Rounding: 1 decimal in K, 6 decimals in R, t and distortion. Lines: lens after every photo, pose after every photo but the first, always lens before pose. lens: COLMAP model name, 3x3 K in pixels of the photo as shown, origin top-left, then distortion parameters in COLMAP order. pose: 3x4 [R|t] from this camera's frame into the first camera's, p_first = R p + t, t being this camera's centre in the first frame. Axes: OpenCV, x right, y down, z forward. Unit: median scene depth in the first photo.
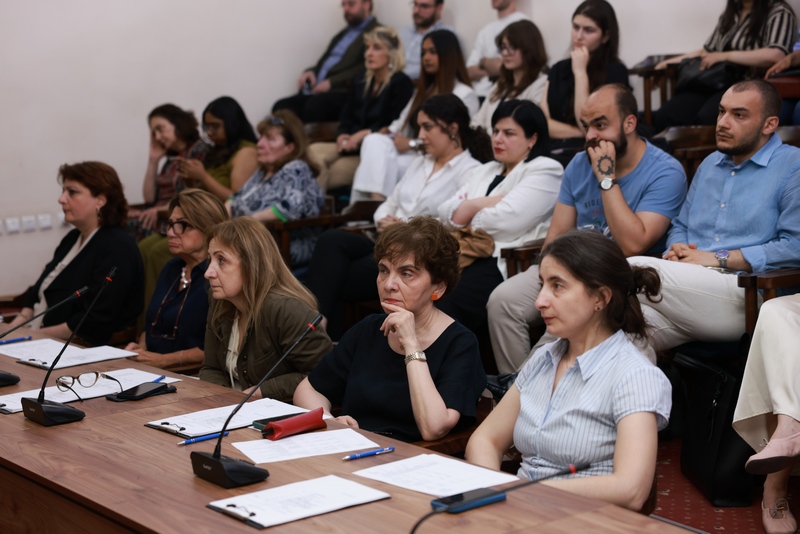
lens RADIAL K [[1592.9, 0, 400.3], [0, 1592.9, 269.2], [0, 0, 1]] dist [0.148749, 0.000000]
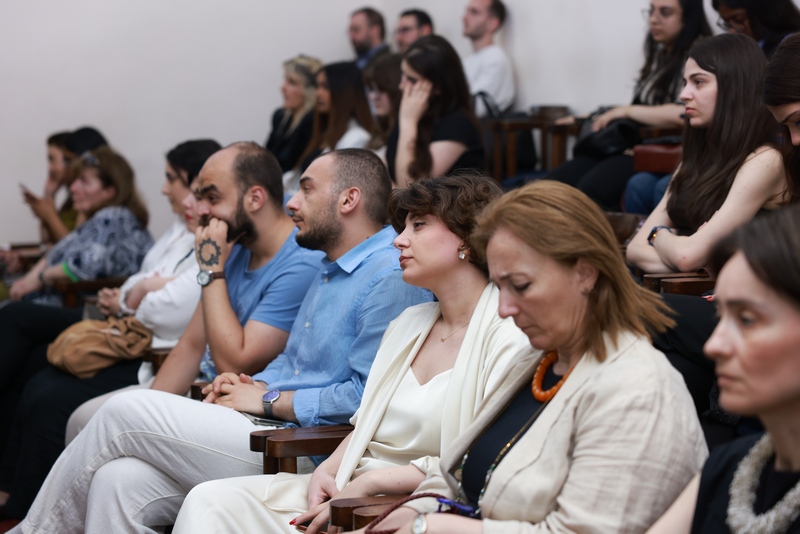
lens RADIAL K [[1592.9, 0, 399.8], [0, 1592.9, 264.5], [0, 0, 1]] dist [0.148749, 0.000000]
pose [[0.972970, 0.073665, -0.218868, 0.369166], [-0.077885, 0.996905, -0.010707, -0.057935], [0.217402, 0.027464, 0.975696, 0.304614]]
